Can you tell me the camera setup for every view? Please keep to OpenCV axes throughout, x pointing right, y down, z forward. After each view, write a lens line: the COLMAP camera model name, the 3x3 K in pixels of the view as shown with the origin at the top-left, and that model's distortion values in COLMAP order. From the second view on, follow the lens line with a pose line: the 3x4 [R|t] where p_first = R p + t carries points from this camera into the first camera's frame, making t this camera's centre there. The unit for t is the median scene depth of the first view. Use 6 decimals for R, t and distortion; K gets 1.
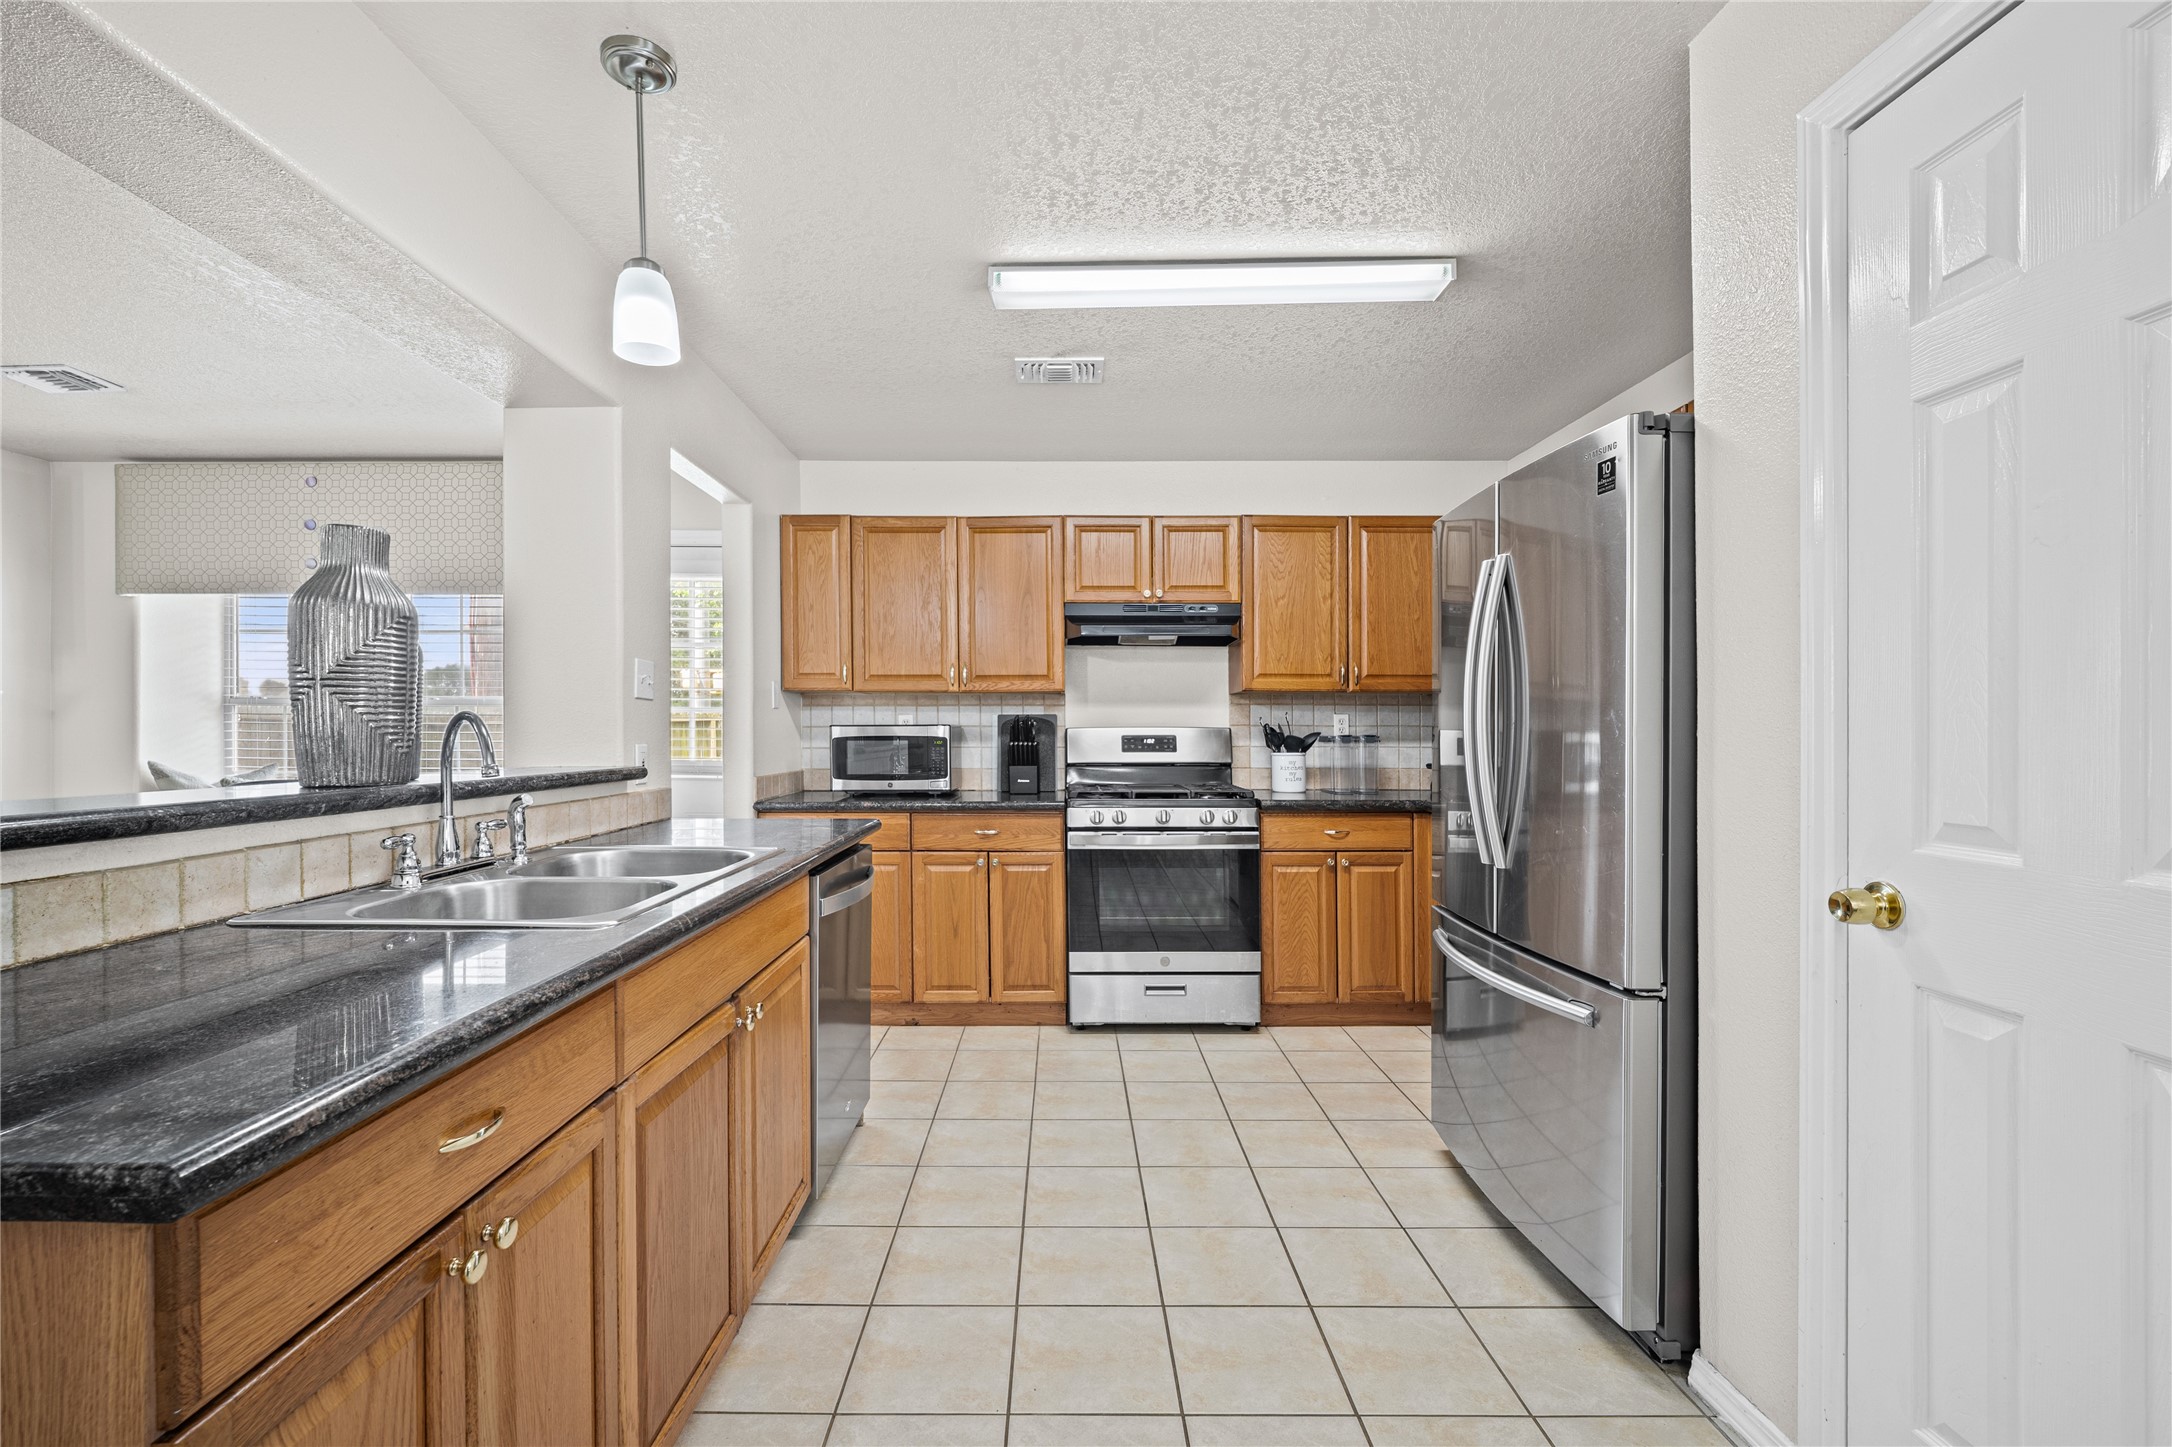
lens RADIAL K [[893.9, 0, 1086.4], [0, 893.9, 727.8], [0, 0, 1]] dist [-0.002959, -0.001341]
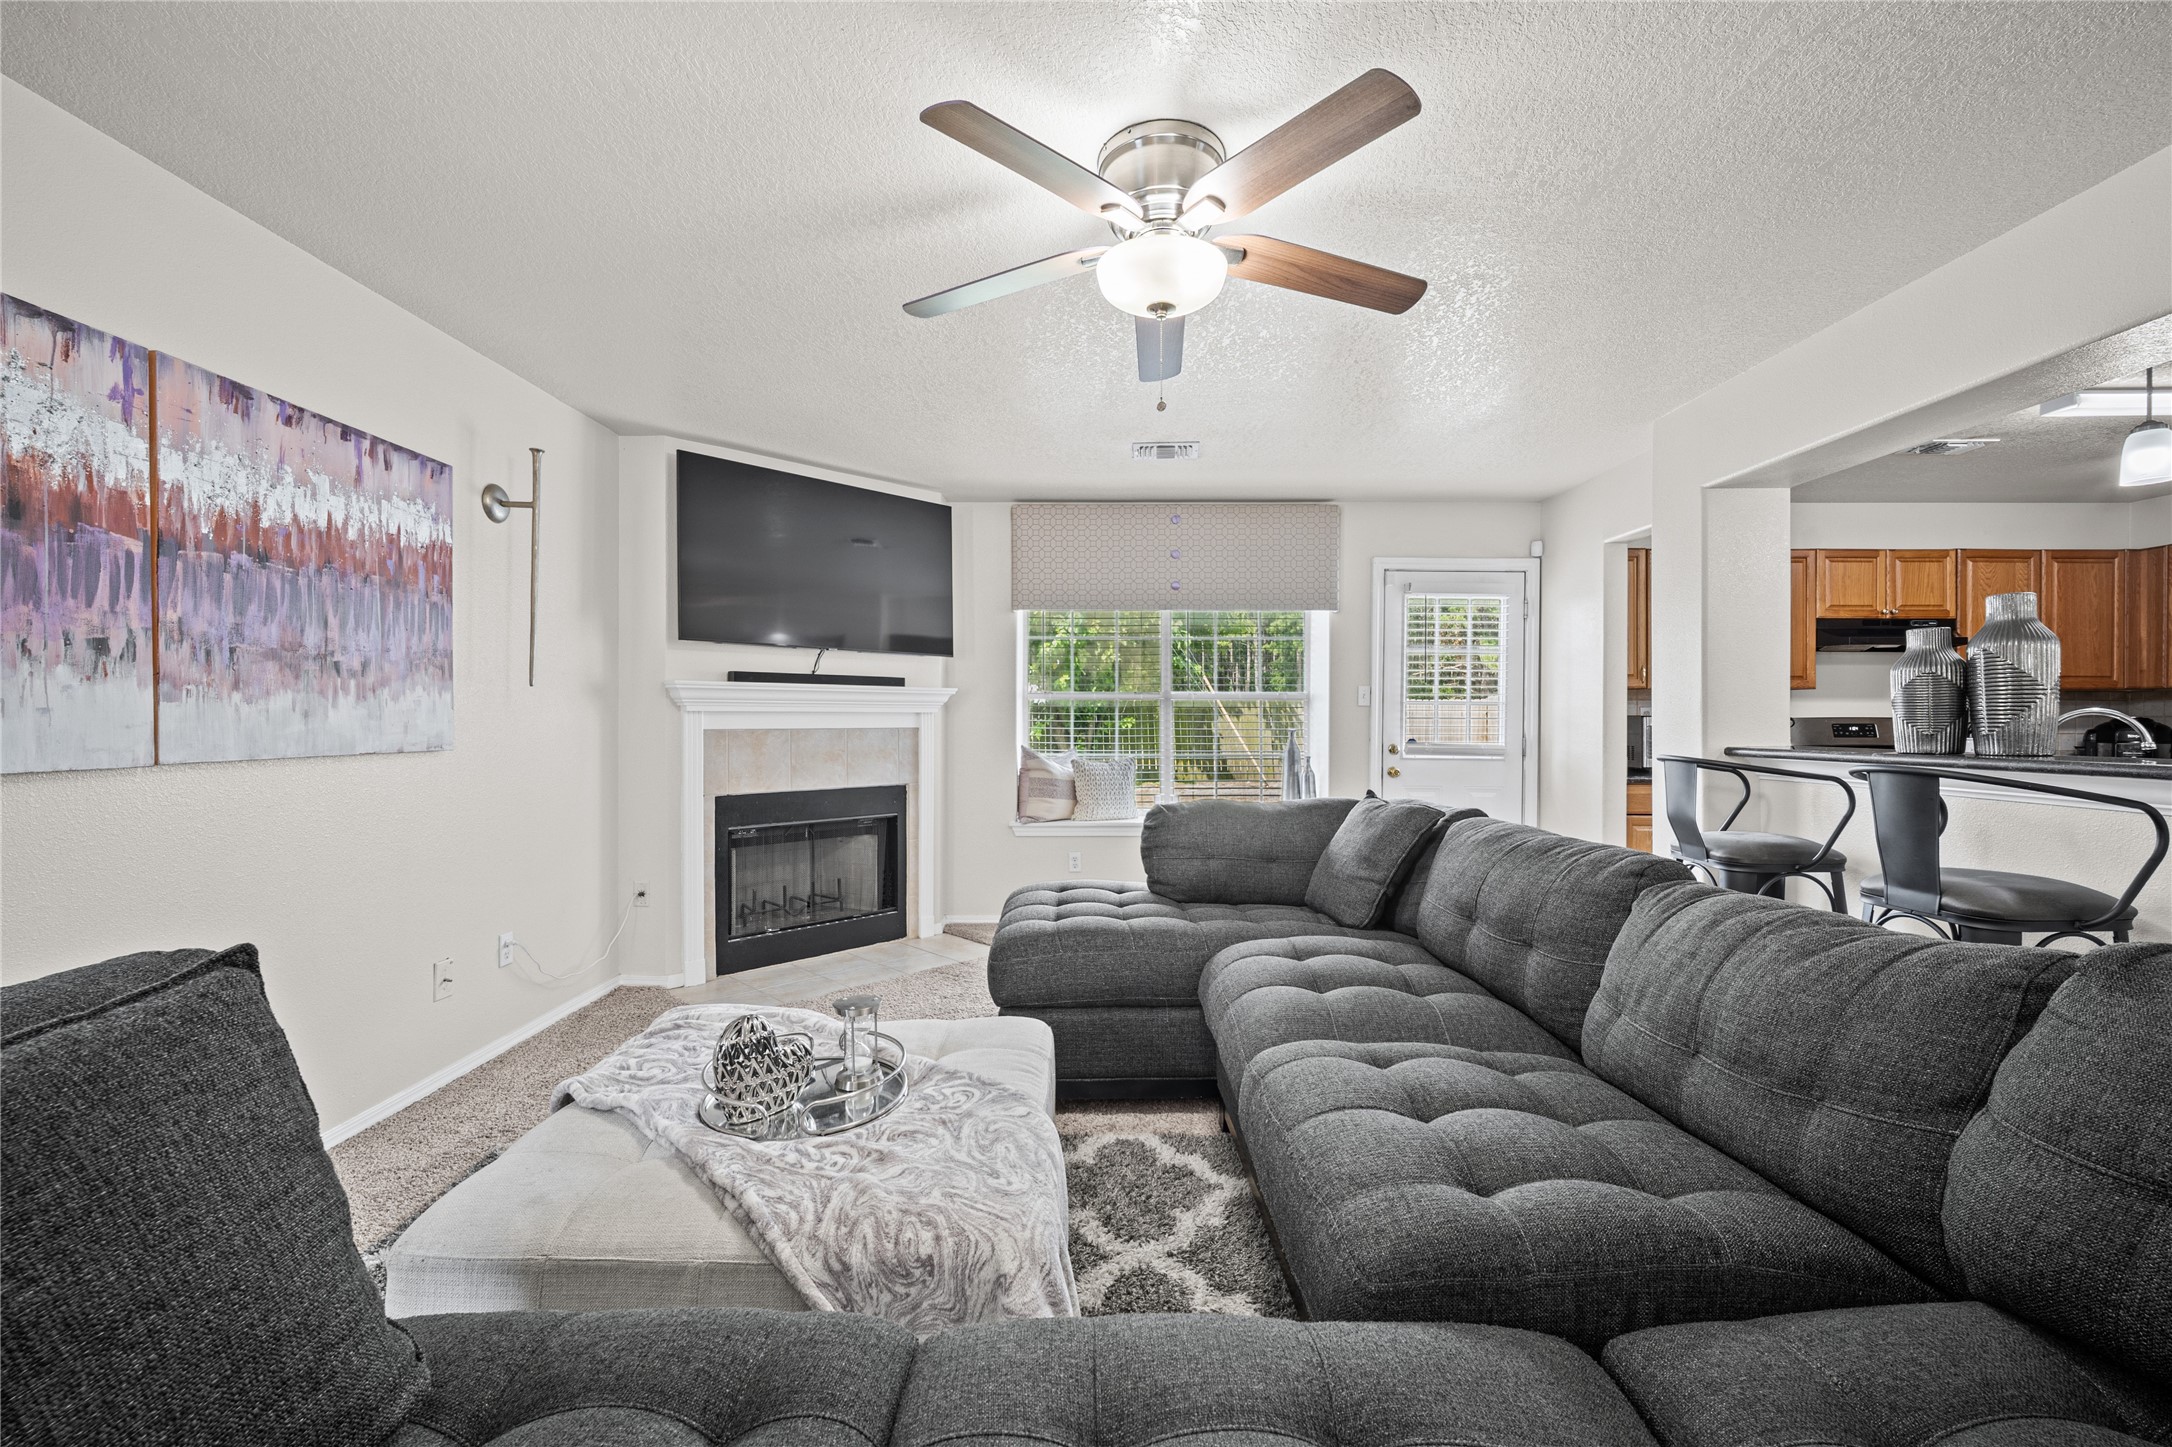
lens RADIAL K [[893.9, 0, 1083.7], [0, 893.9, 717.7], [0, 0, 1]] dist [-0.002959, -0.001341]
pose [[0.999989, -0.000231, -0.004610, -1.277051], [0.000235, 1.000000, 0.000915, -0.002657], [0.004610, -0.000916, 0.999989, -0.310908]]
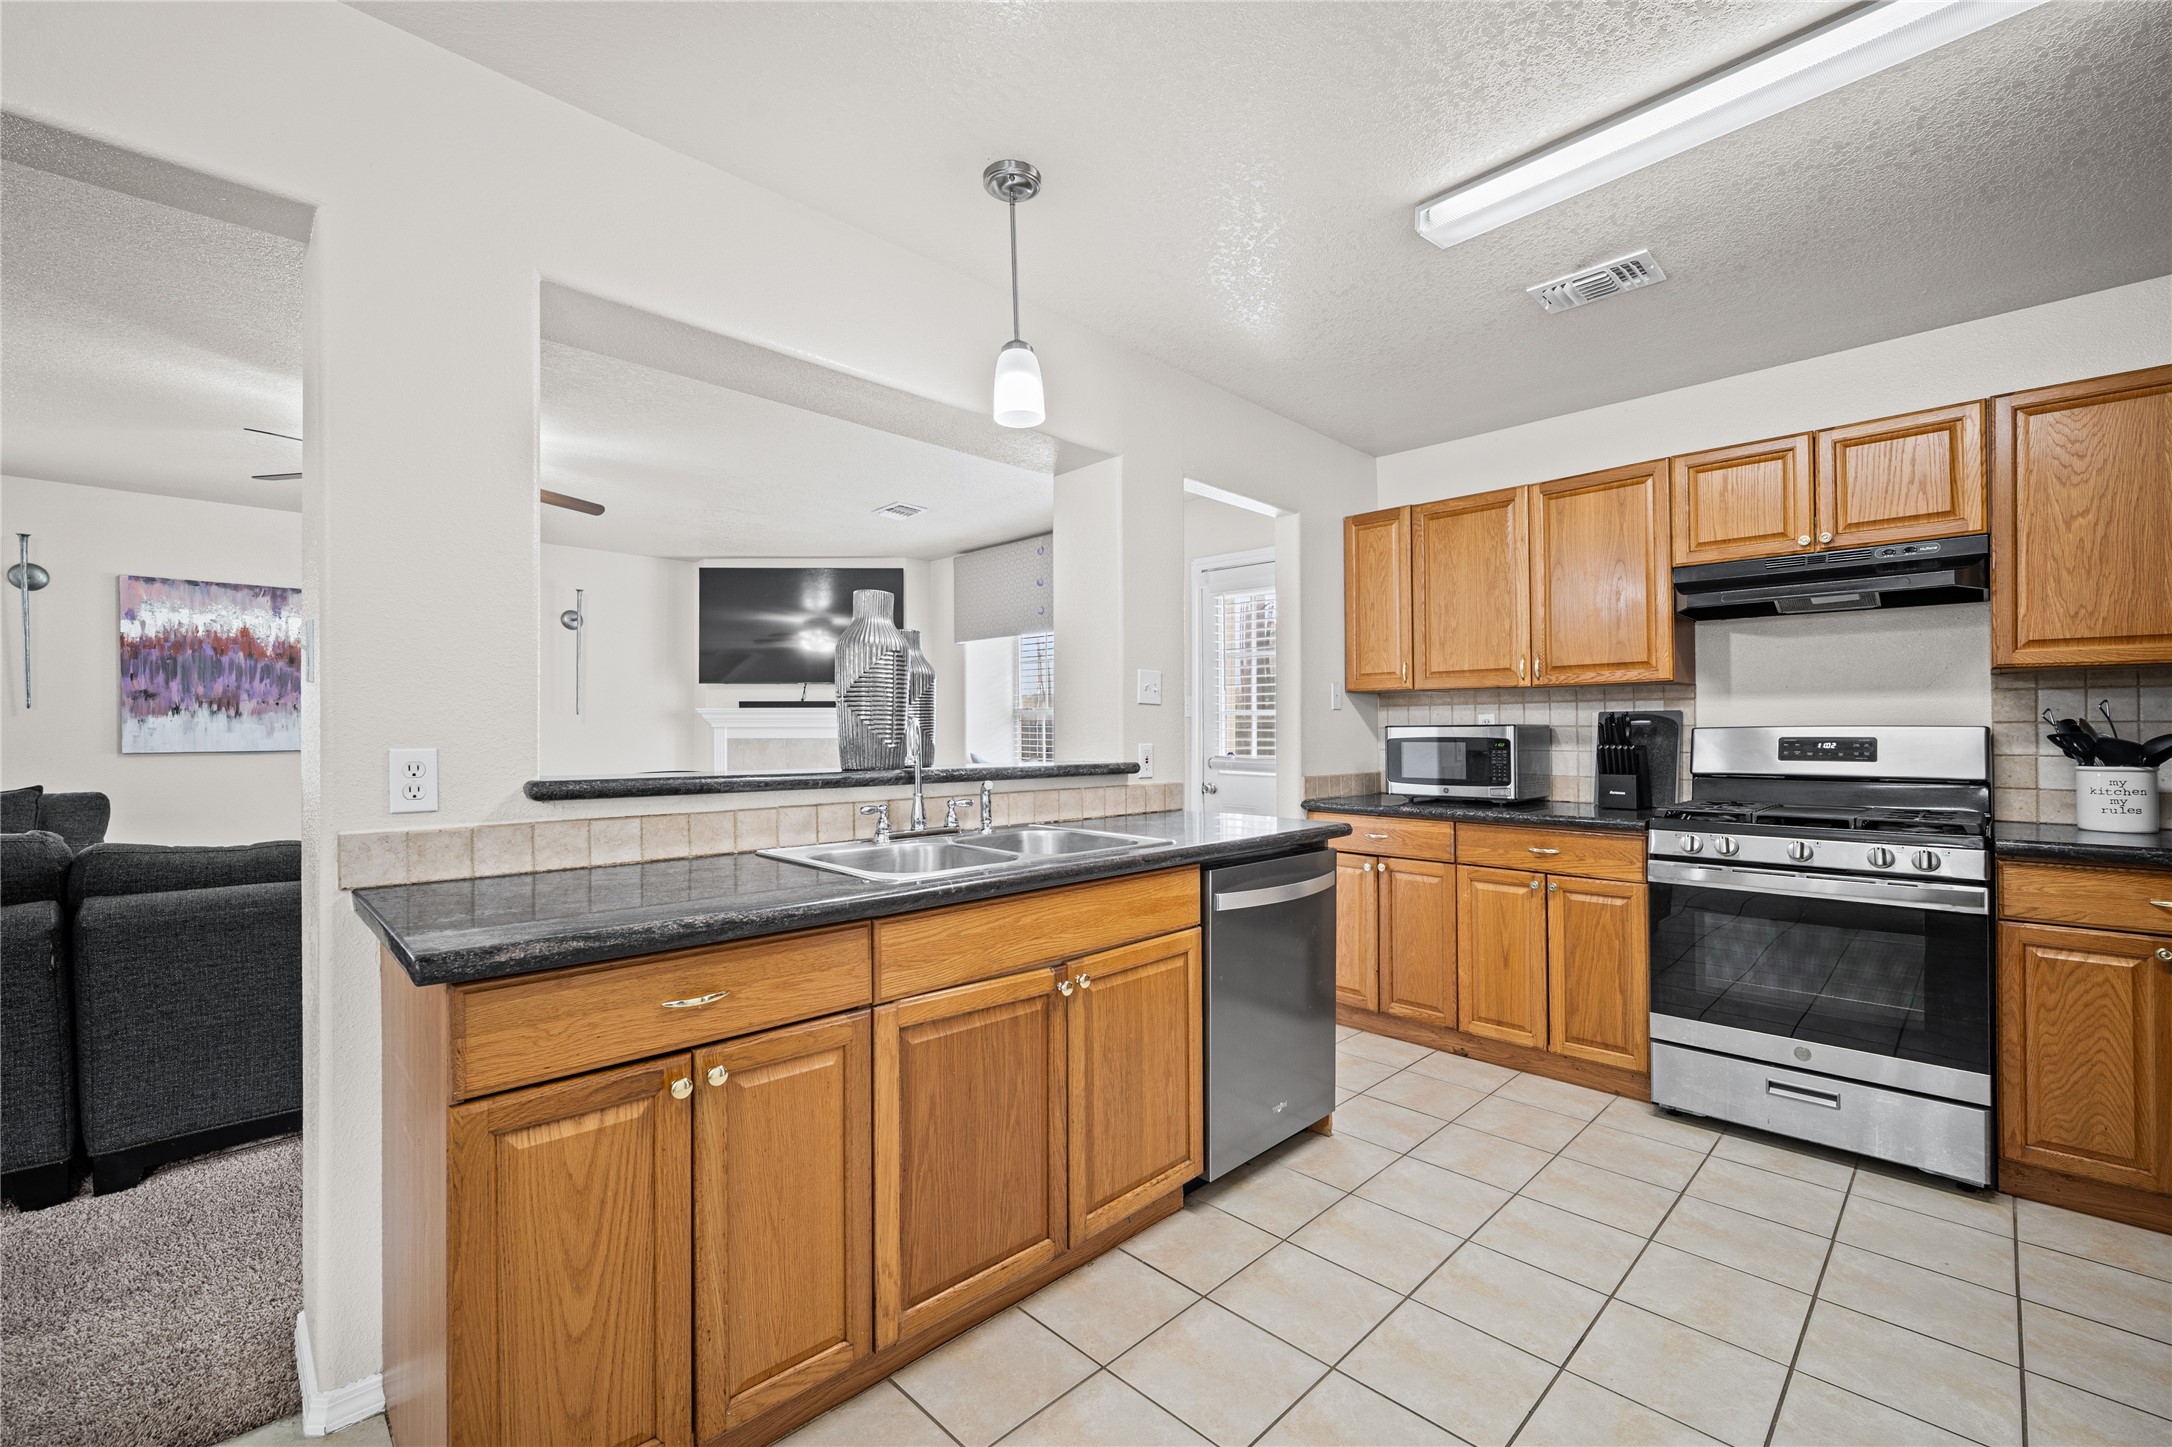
lens RADIAL K [[893.9, 0, 1076.9], [0, 893.9, 731.7], [0, 0, 1]] dist [-0.002959, -0.001341]
pose [[0.707133, -0.001840, -0.707078, 0.175180], [0.003762, 0.999992, 0.001160, 0.001049], [0.707070, -0.003480, 0.707135, 0.084400]]
